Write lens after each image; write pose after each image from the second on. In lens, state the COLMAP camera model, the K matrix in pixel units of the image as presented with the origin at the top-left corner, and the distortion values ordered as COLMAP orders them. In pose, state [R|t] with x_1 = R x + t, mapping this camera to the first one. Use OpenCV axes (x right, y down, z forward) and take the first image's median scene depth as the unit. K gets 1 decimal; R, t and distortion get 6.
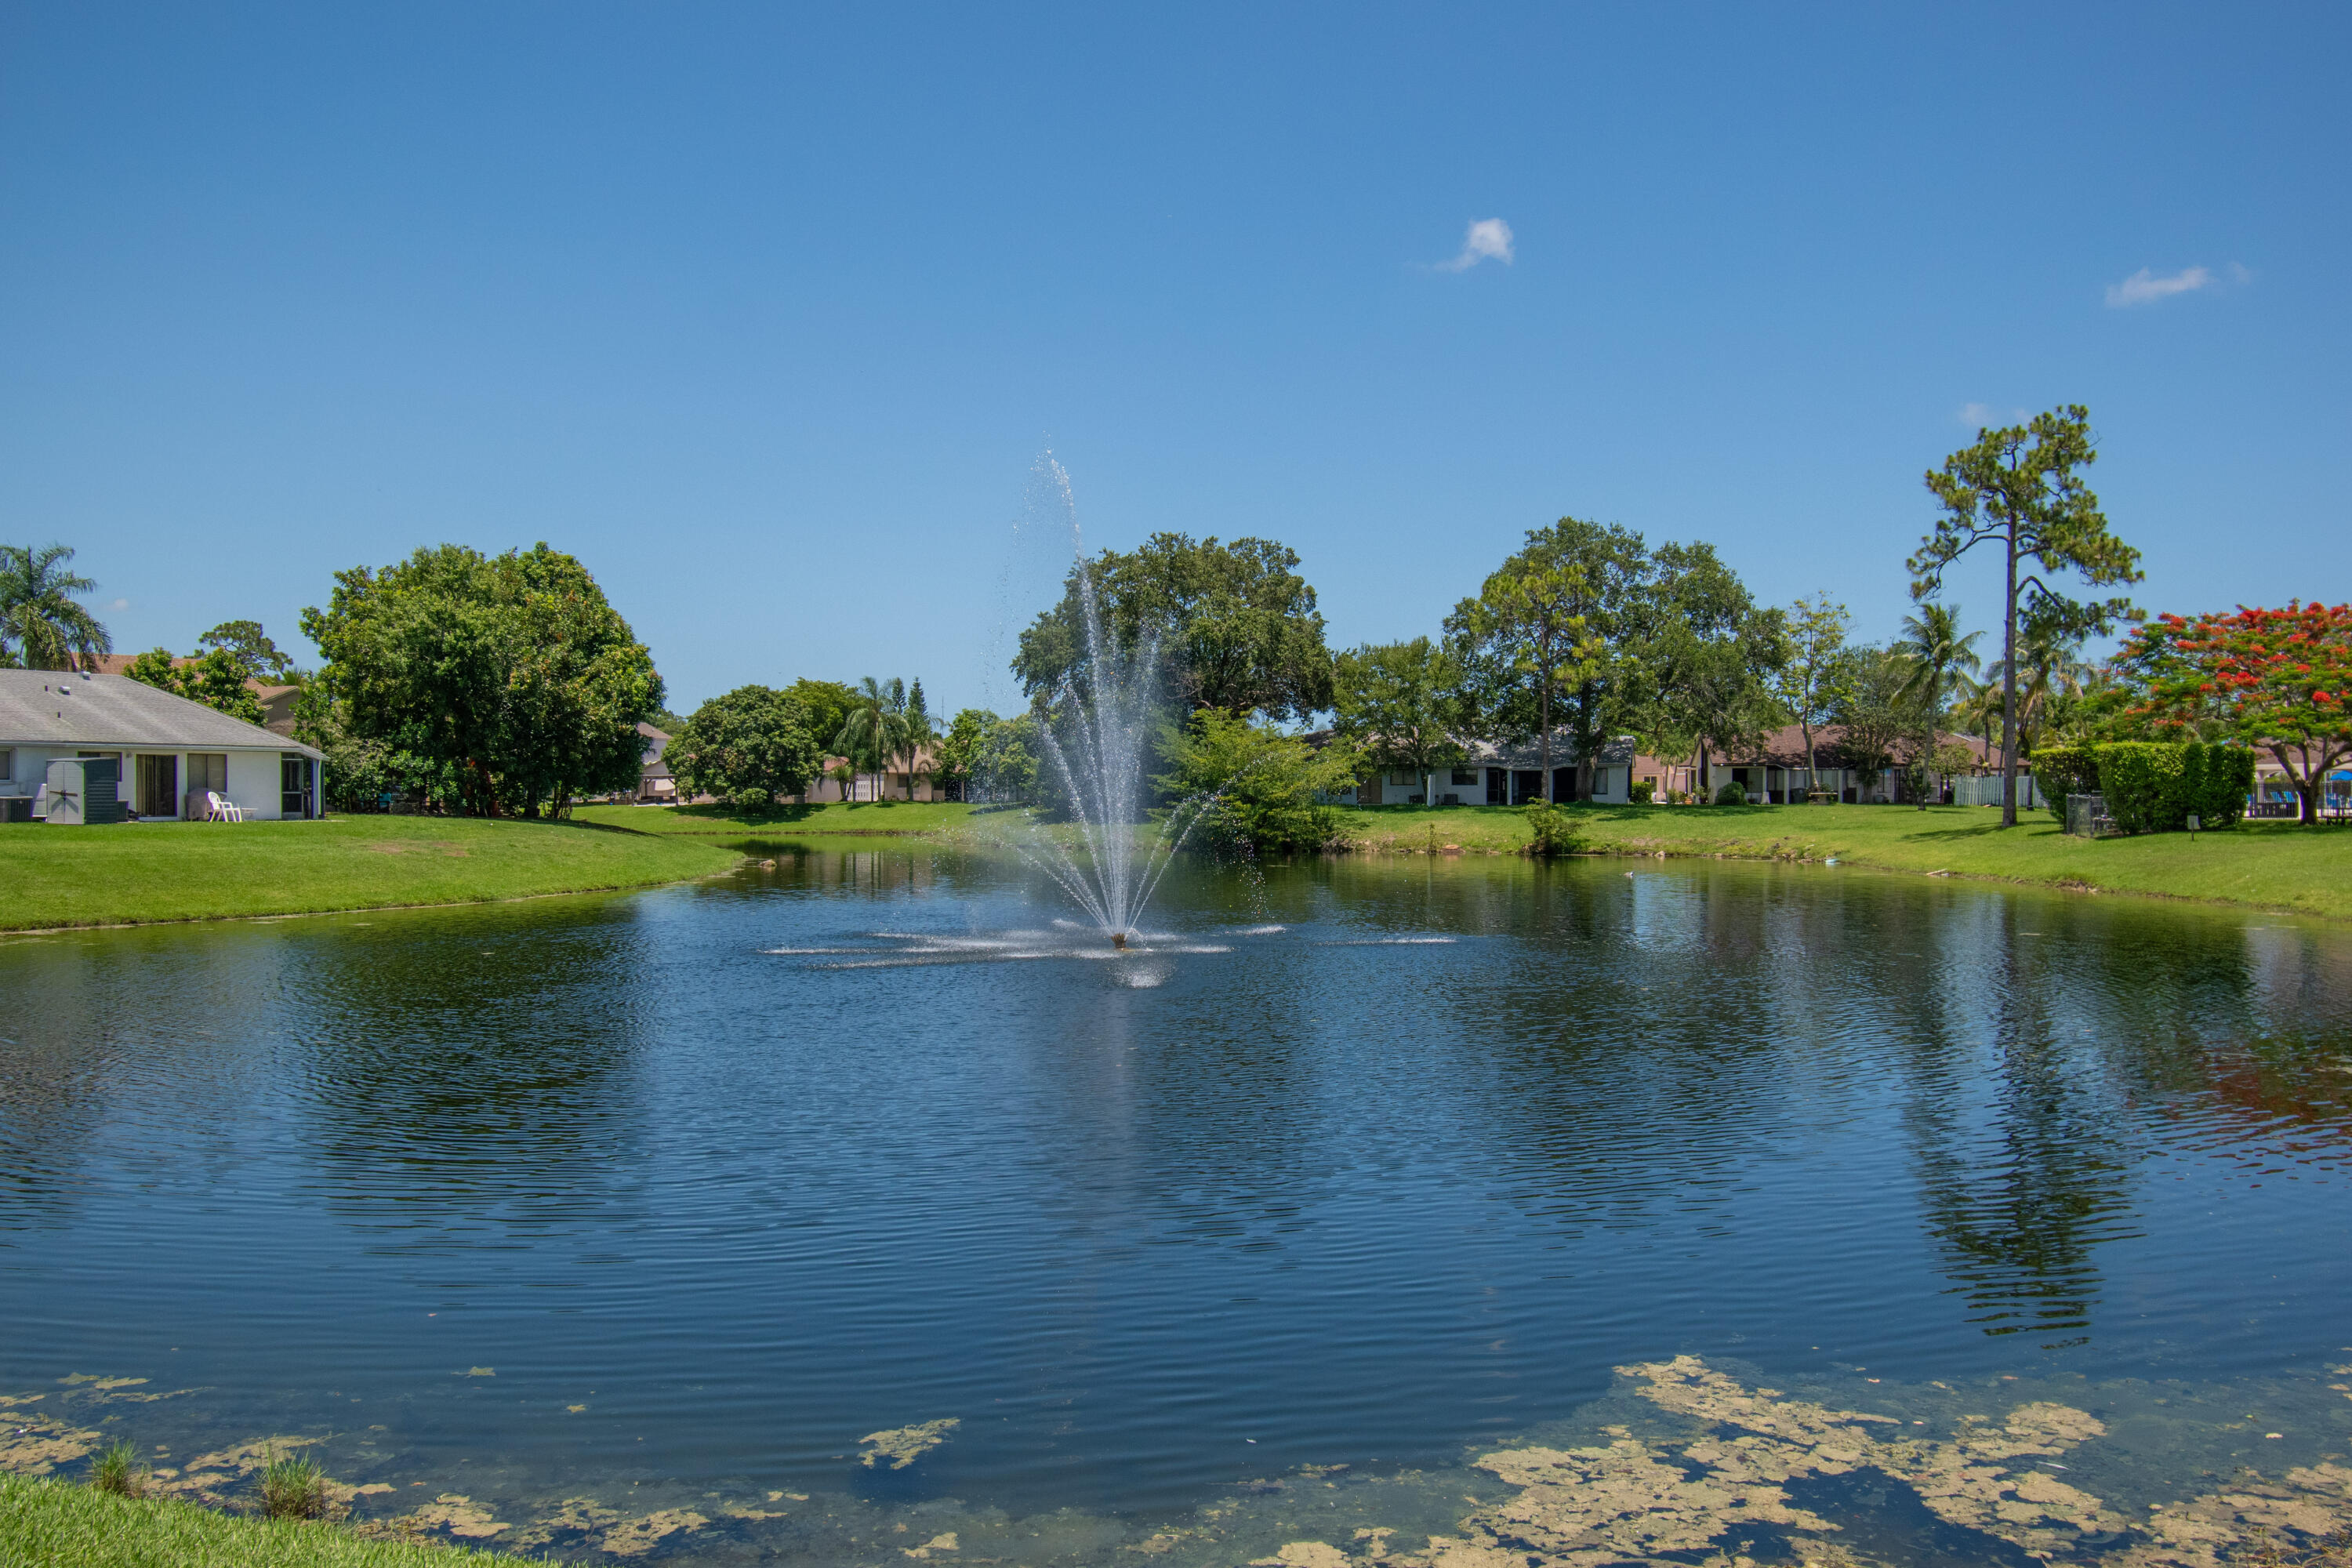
lens RADIAL K [[2038.7, 0, 1170.1], [0, 2038.7, 817.8], [0, 0, 1]] dist [-0.002665, -0.023611]
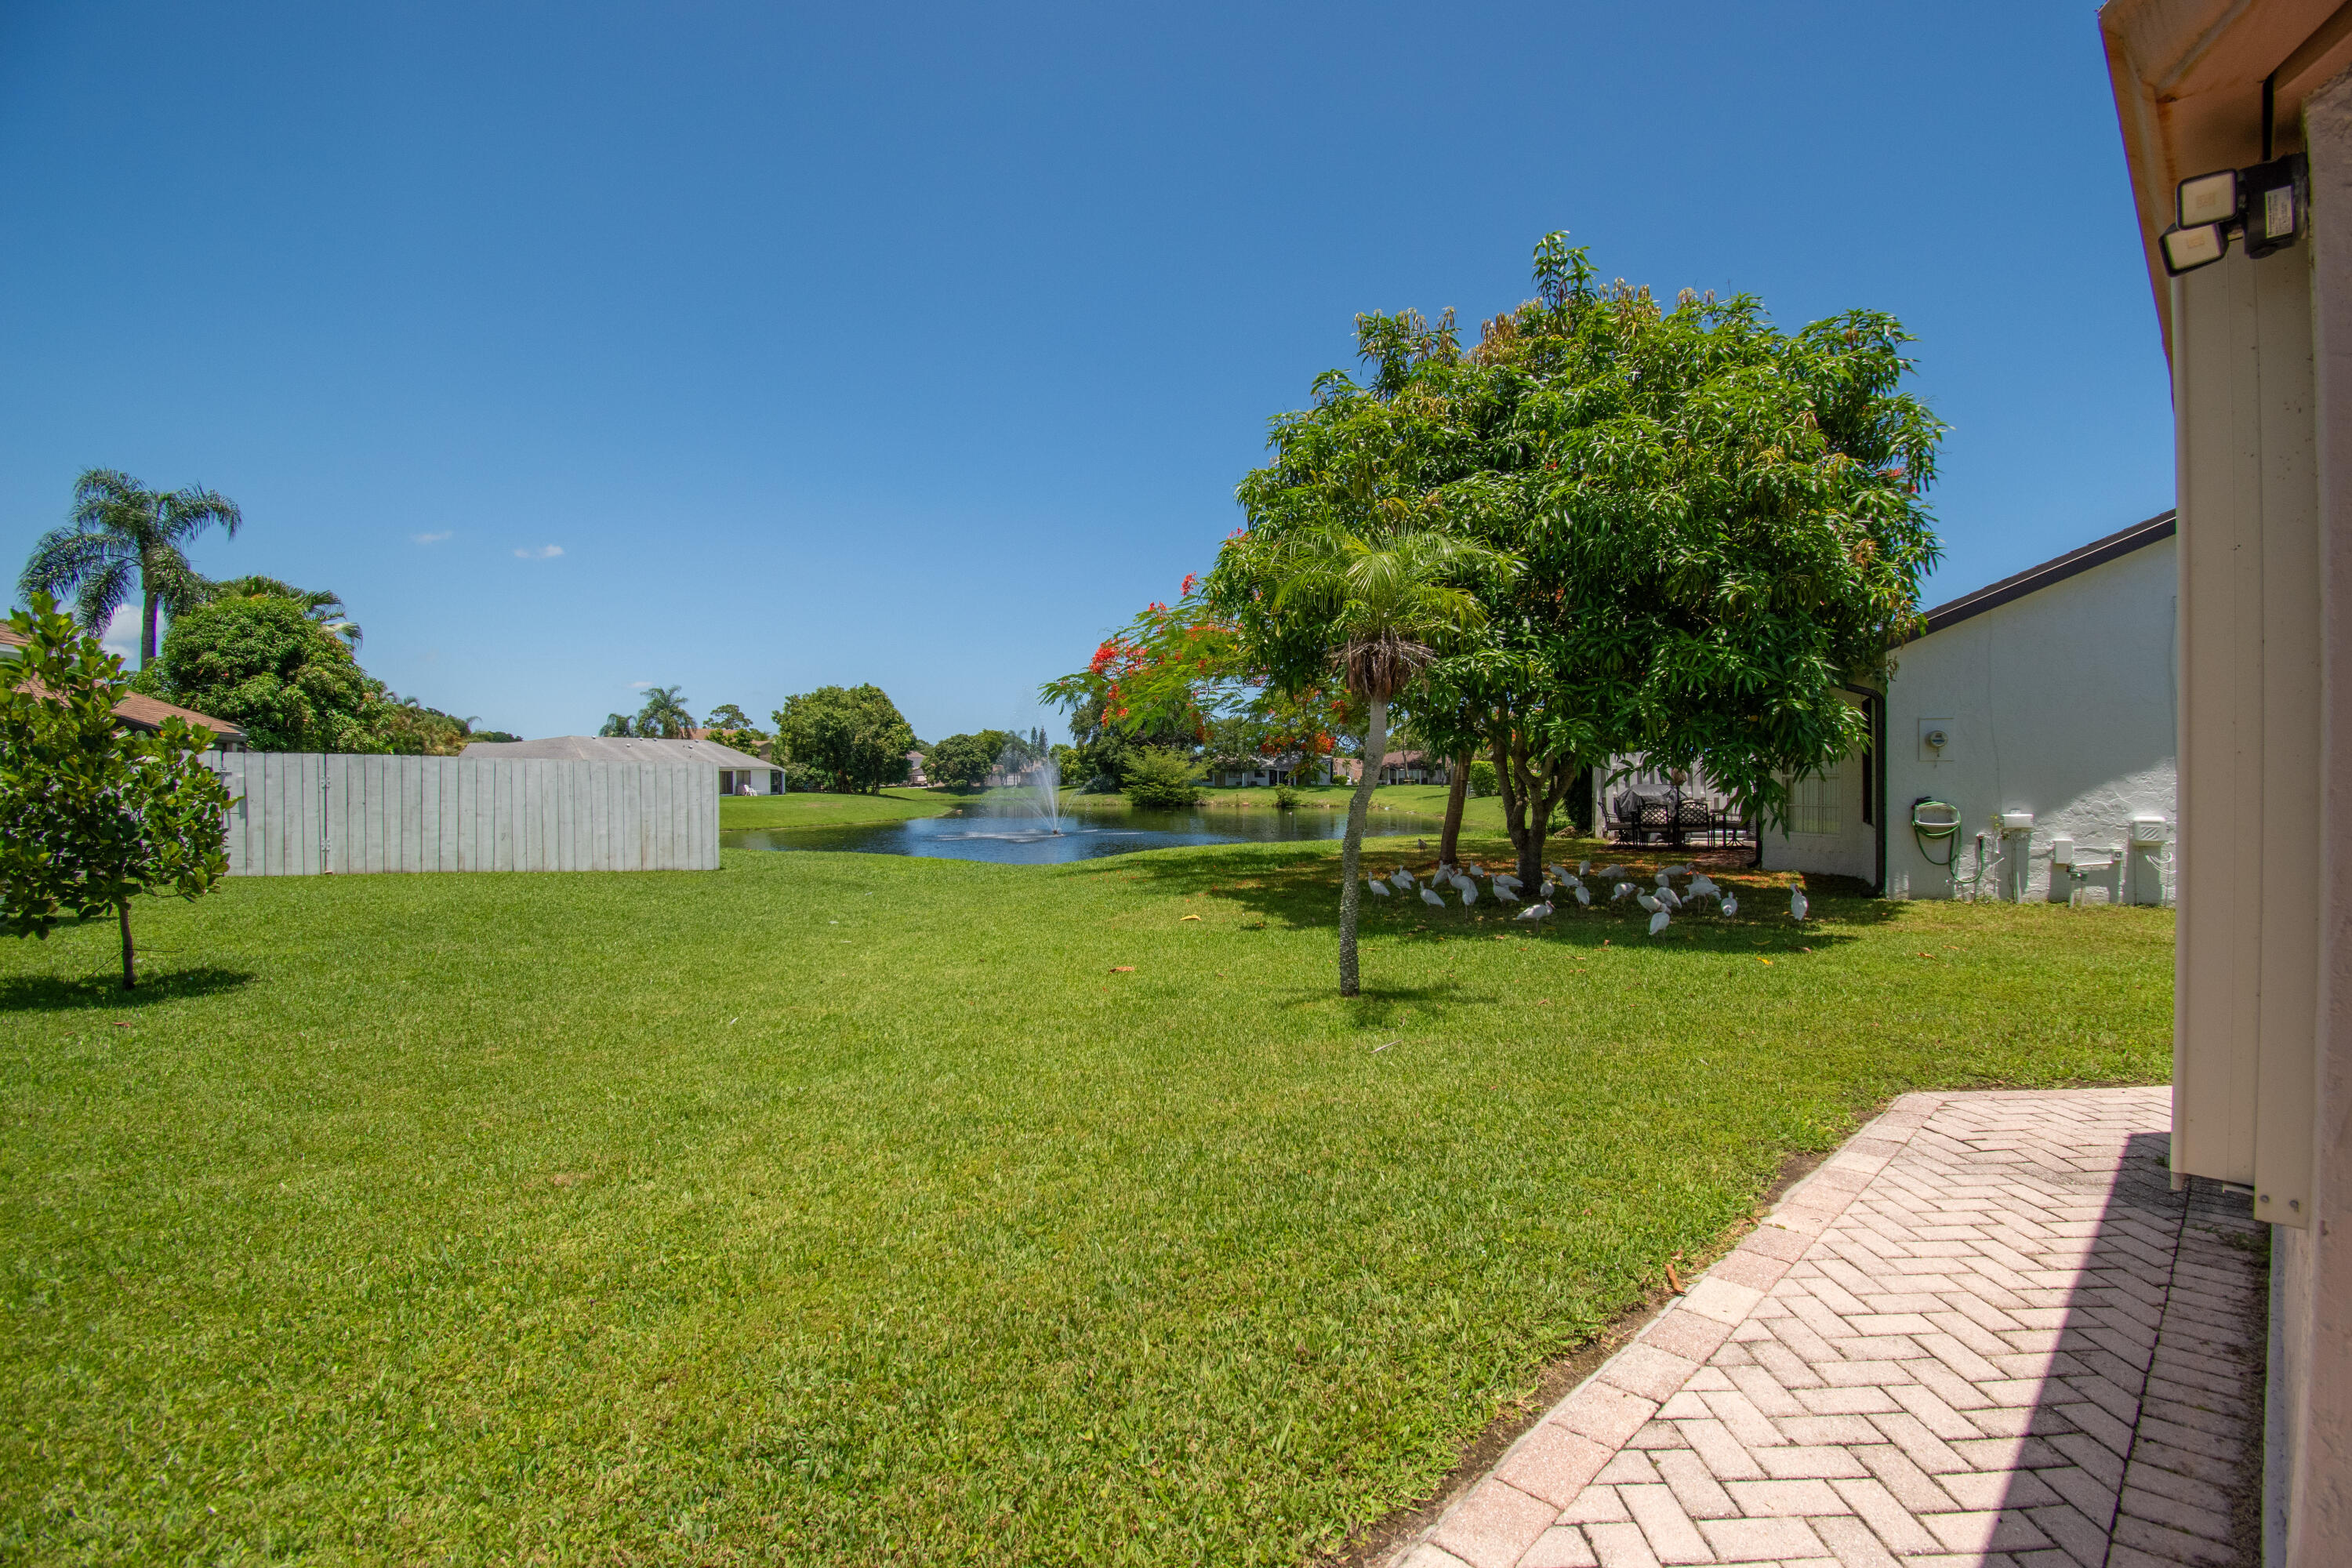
lens RADIAL K [[1048.6, 0, 1175.3], [0, 1048.6, 792.7], [0, 0, 1]] dist [0.016186, -0.024652]
pose [[0.999913, -0.005681, -0.011920, 0.127874], [0.005697, 0.999983, 0.001353, -0.000964], [0.011912, -0.001421, 0.999928, -0.432322]]
